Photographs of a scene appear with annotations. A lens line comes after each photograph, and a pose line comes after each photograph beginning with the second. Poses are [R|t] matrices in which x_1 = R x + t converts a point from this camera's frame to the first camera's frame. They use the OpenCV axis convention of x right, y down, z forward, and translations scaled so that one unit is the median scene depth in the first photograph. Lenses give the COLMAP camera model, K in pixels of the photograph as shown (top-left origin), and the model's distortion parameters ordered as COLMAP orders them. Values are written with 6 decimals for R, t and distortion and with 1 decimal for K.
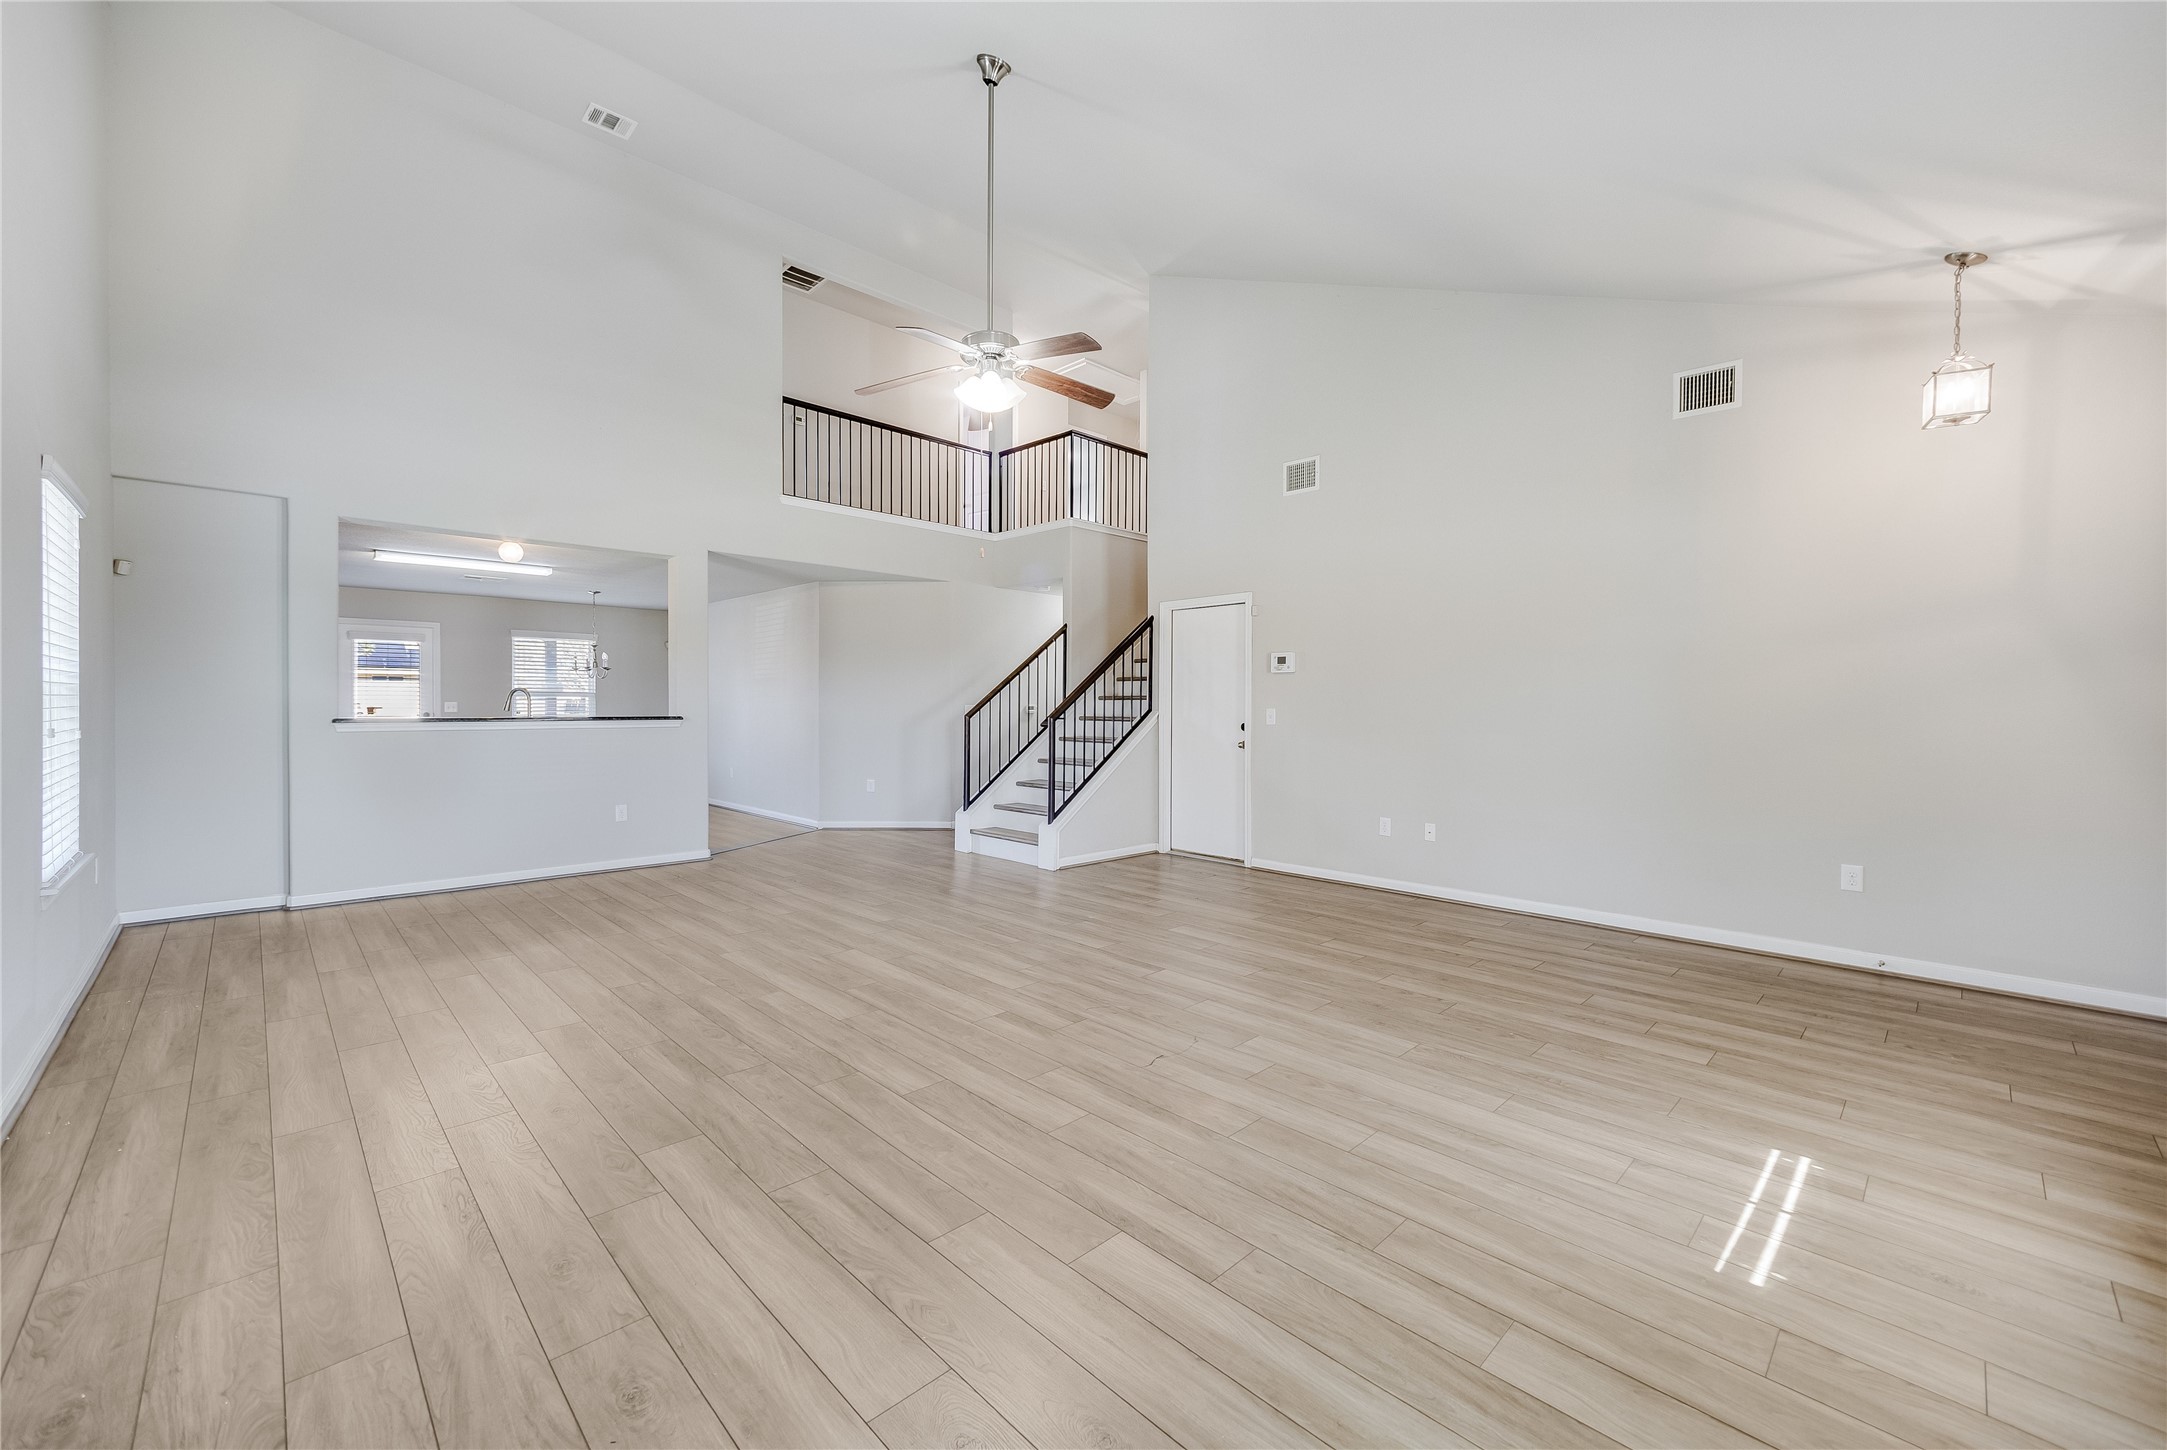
lens RADIAL K [[829.6, 0, 1093.5], [0, 829.6, 714.5], [0, 0, 1]] dist [-0.000738, -0.000275]
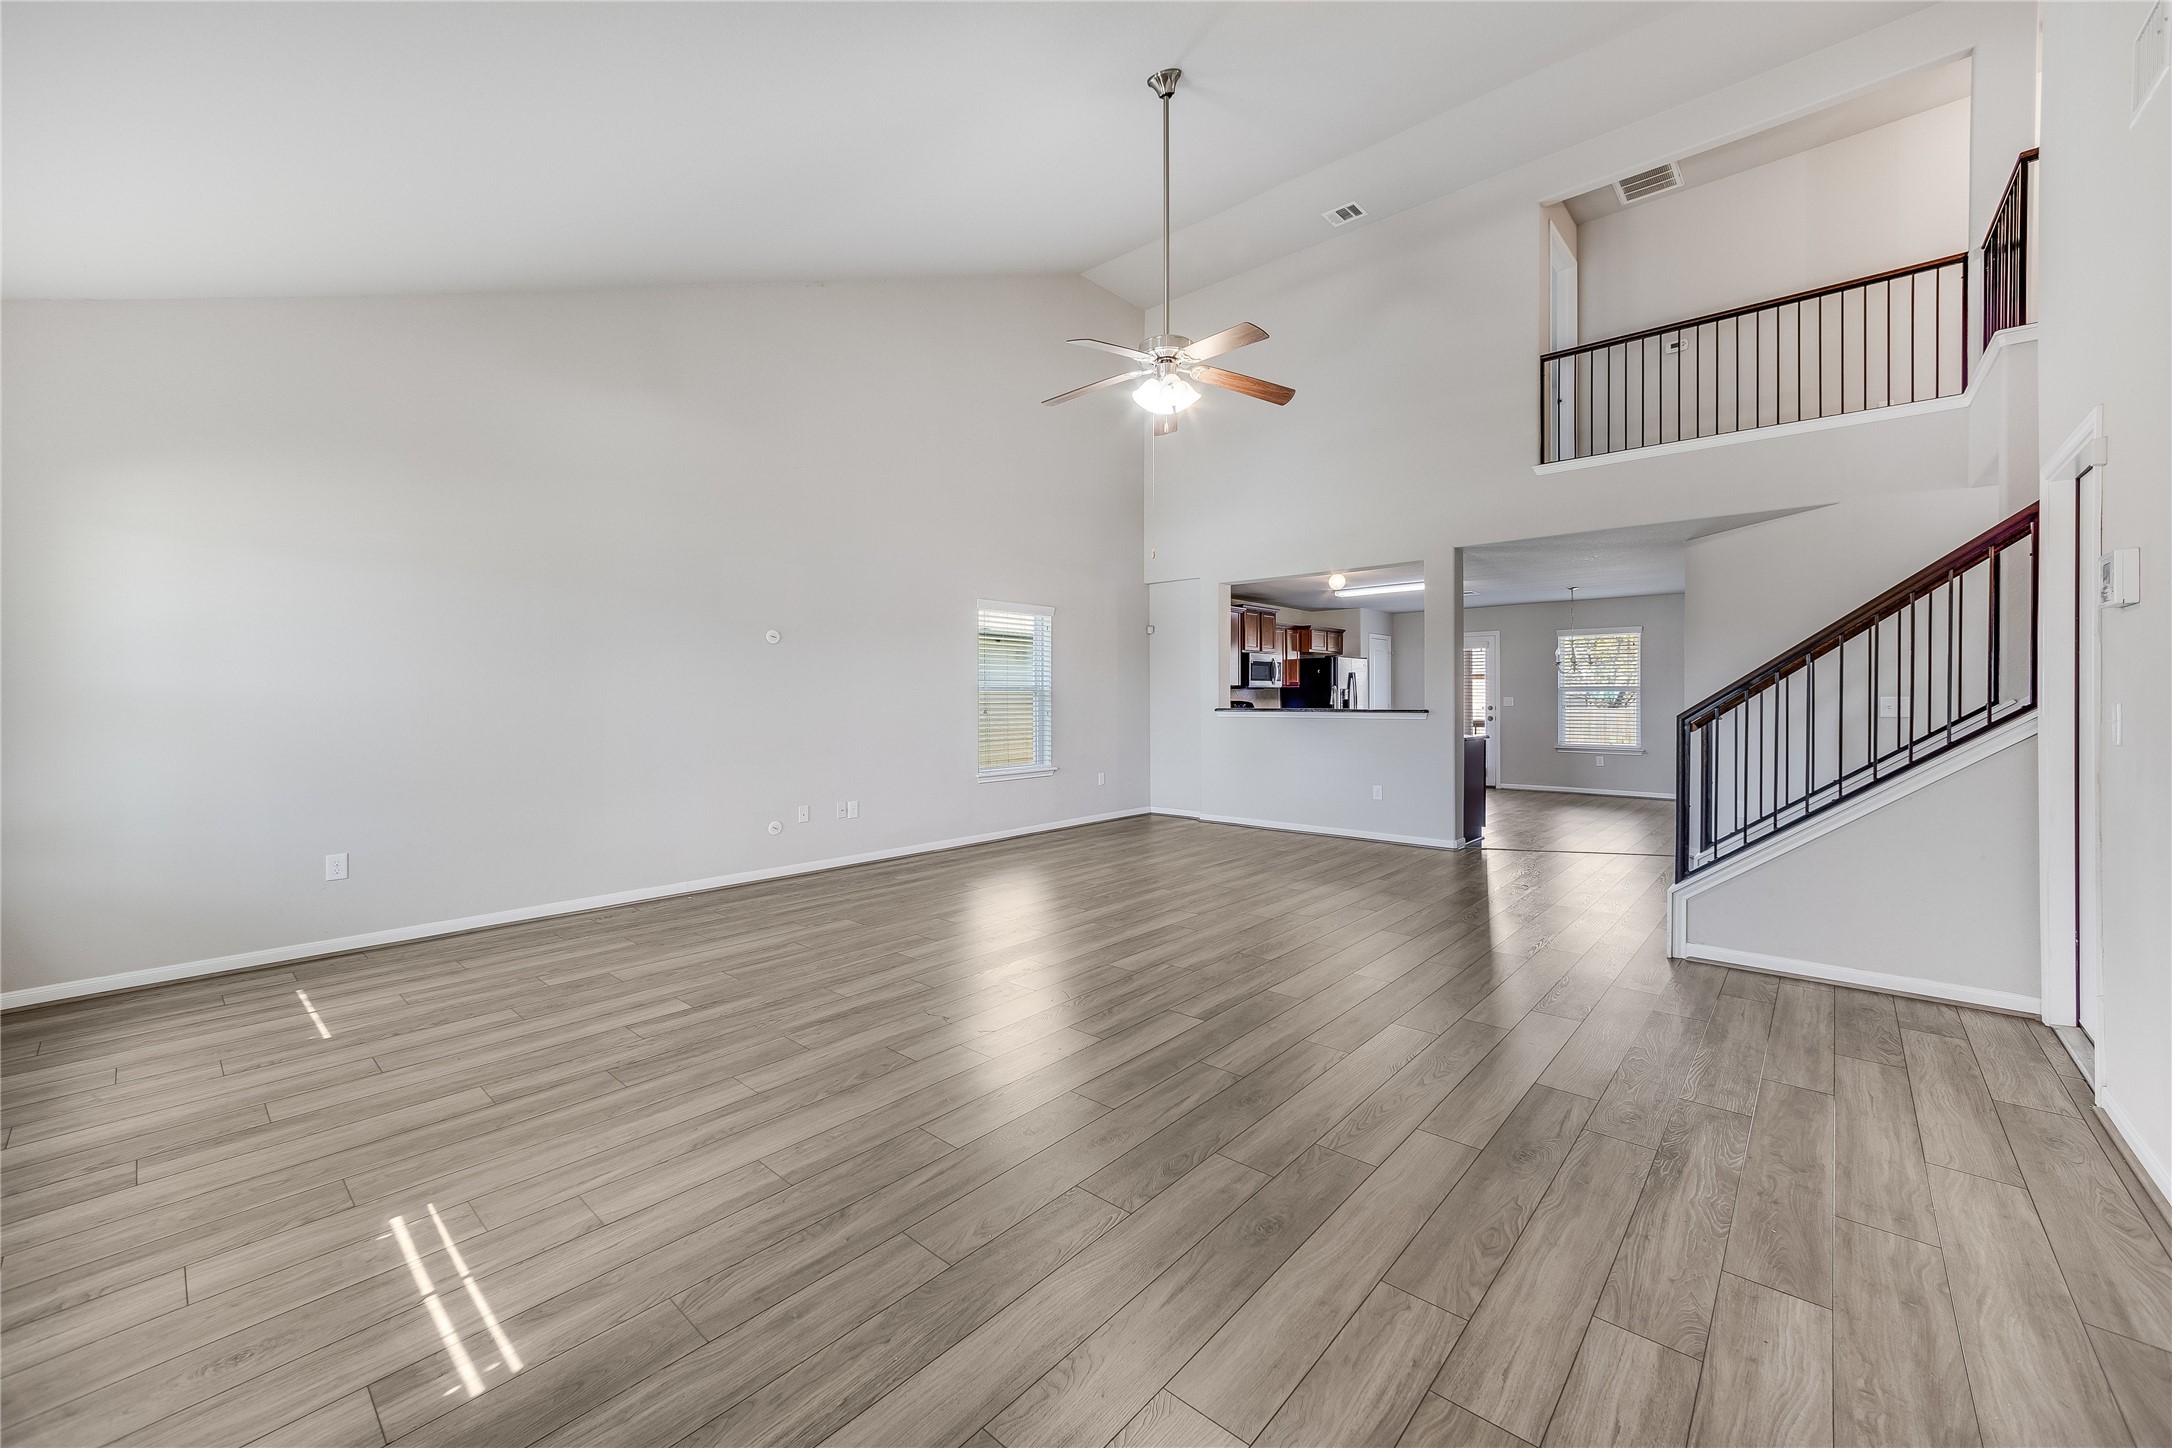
lens RADIAL K [[831.5, 0, 1095.3], [0, 831.5, 701.1], [0, 0, 1]] dist [-0.000738, -0.000275]
pose [[0.101731, 0.001296, -0.994811, 1.660782], [-0.012458, 0.999922, 0.000028, -0.010938], [0.994734, 0.012391, 0.101740, 1.504694]]
